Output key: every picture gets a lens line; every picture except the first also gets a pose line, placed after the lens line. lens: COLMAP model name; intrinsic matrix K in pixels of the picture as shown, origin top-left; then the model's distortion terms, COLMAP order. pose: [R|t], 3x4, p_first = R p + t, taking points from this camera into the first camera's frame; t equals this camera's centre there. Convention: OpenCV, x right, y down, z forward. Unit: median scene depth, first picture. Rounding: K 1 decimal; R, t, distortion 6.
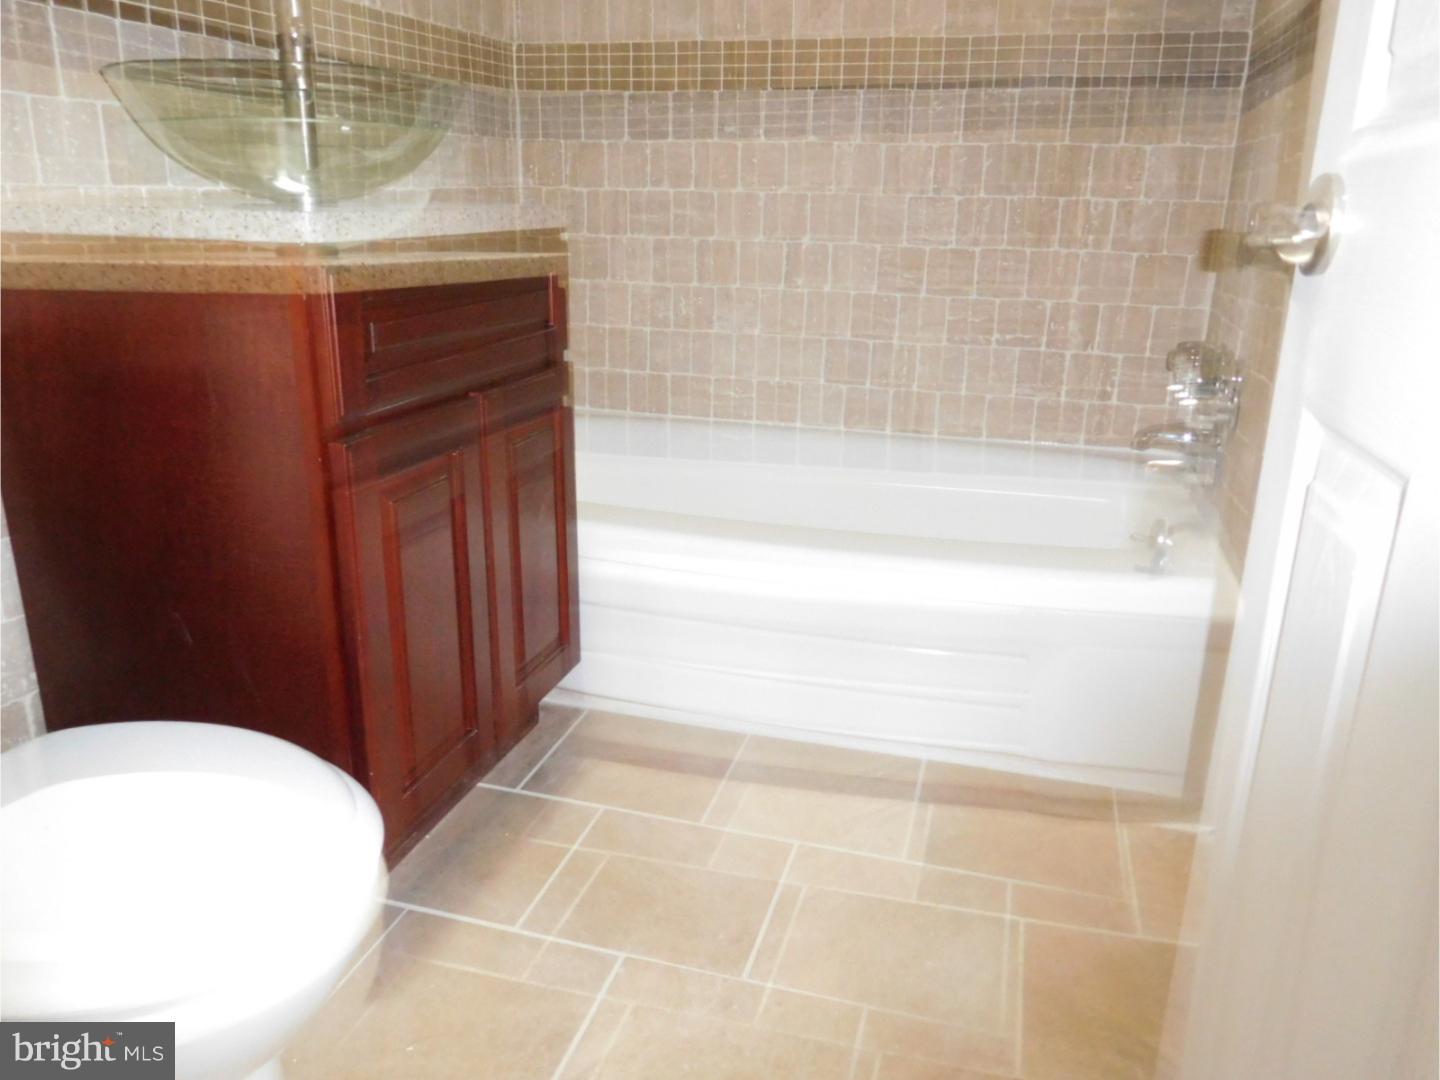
lens RADIAL K [[1075.2, 0, 725.7], [0, 1075.2, 539.9], [0, 0, 1]] dist [-0.023322, 0.012286]
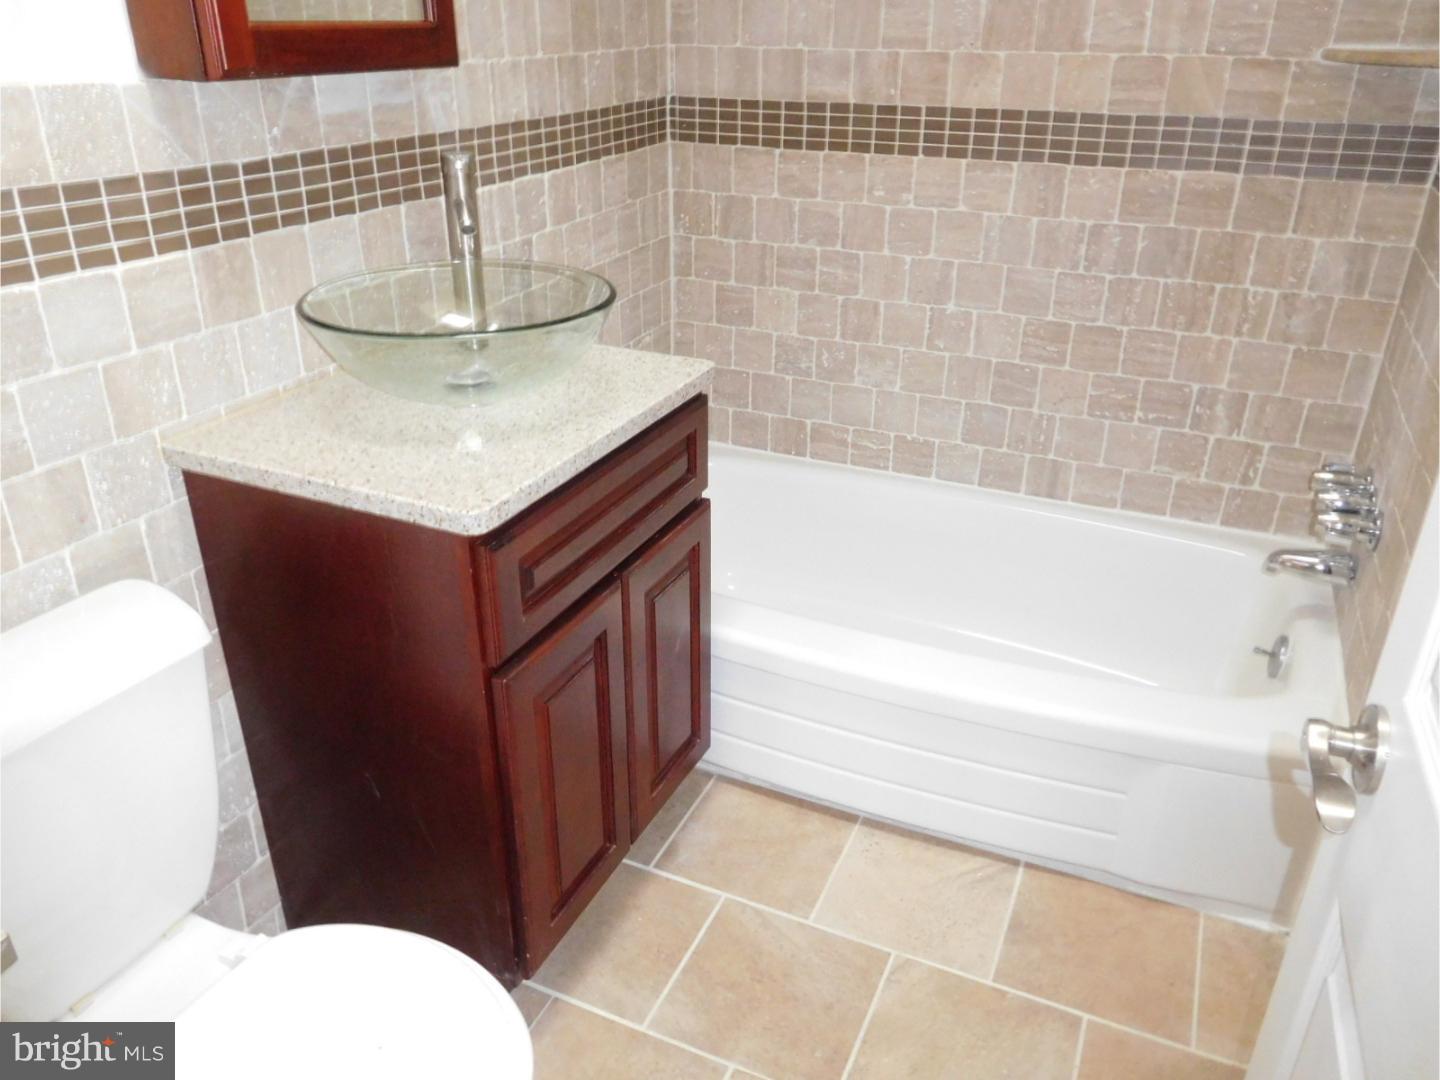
lens RADIAL K [[1075.2, 0, 725.7], [0, 1075.2, 539.9], [0, 0, 1]] dist [-0.023322, 0.012286]
pose [[0.989466, 0.052003, -0.135105, 0.014707], [-0.032673, 0.989393, 0.141543, -0.204221], [0.141033, -0.135638, 0.980669, -0.040654]]
